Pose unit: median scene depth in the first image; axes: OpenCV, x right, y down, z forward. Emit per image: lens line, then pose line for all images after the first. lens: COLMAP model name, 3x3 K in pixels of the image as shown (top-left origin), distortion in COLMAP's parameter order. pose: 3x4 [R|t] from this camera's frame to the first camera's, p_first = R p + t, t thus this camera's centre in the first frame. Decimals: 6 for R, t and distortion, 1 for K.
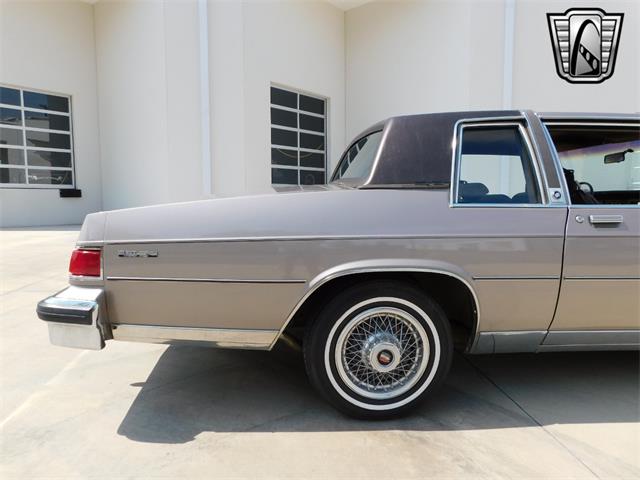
lens RADIAL K [[430.4, 0, 321.2], [0, 430.4, 236.9], [0, 0, 1]] dist [-0.054778, 0.051594]
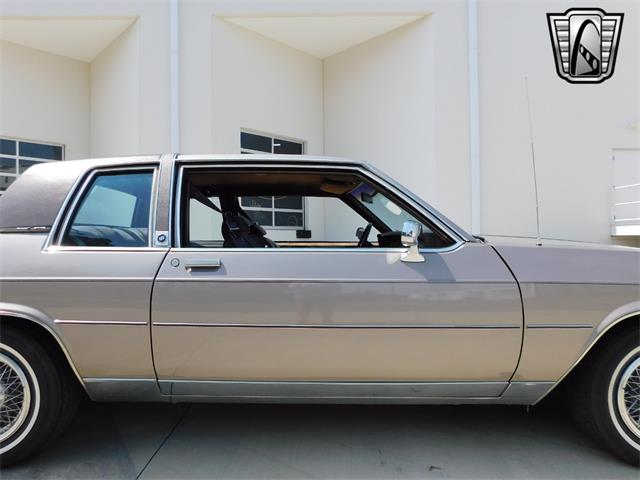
lens RADIAL K [[430.4, 0, 319.5], [0, 430.4, 238.6], [0, 0, 1]] dist [-0.054778, 0.051594]
pose [[0.996572, -0.004864, -0.082592, 0.164295], [-0.002575, 0.995964, -0.089719, -0.001680], [0.082695, 0.089624, 0.992537, 0.008881]]
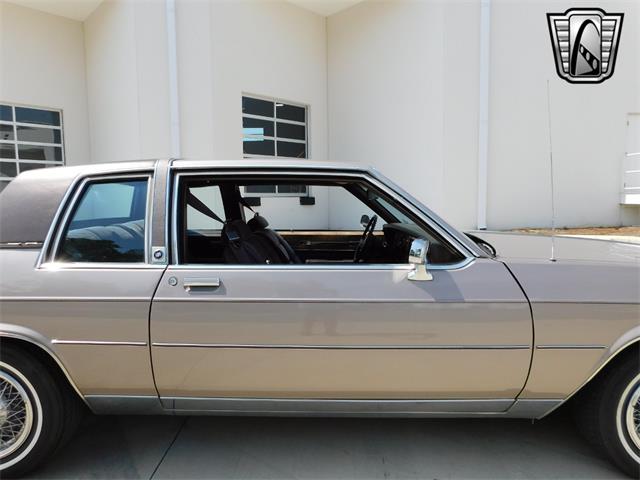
lens RADIAL K [[430.4, 0, 319.2], [0, 430.4, 238.7], [0, 0, 1]] dist [-0.054778, 0.051594]
pose [[0.995747, 0.003136, -0.092072, 0.163809], [-0.002819, 0.999990, 0.003574, -0.022688], [0.092082, -0.003300, 0.995746, 0.015432]]
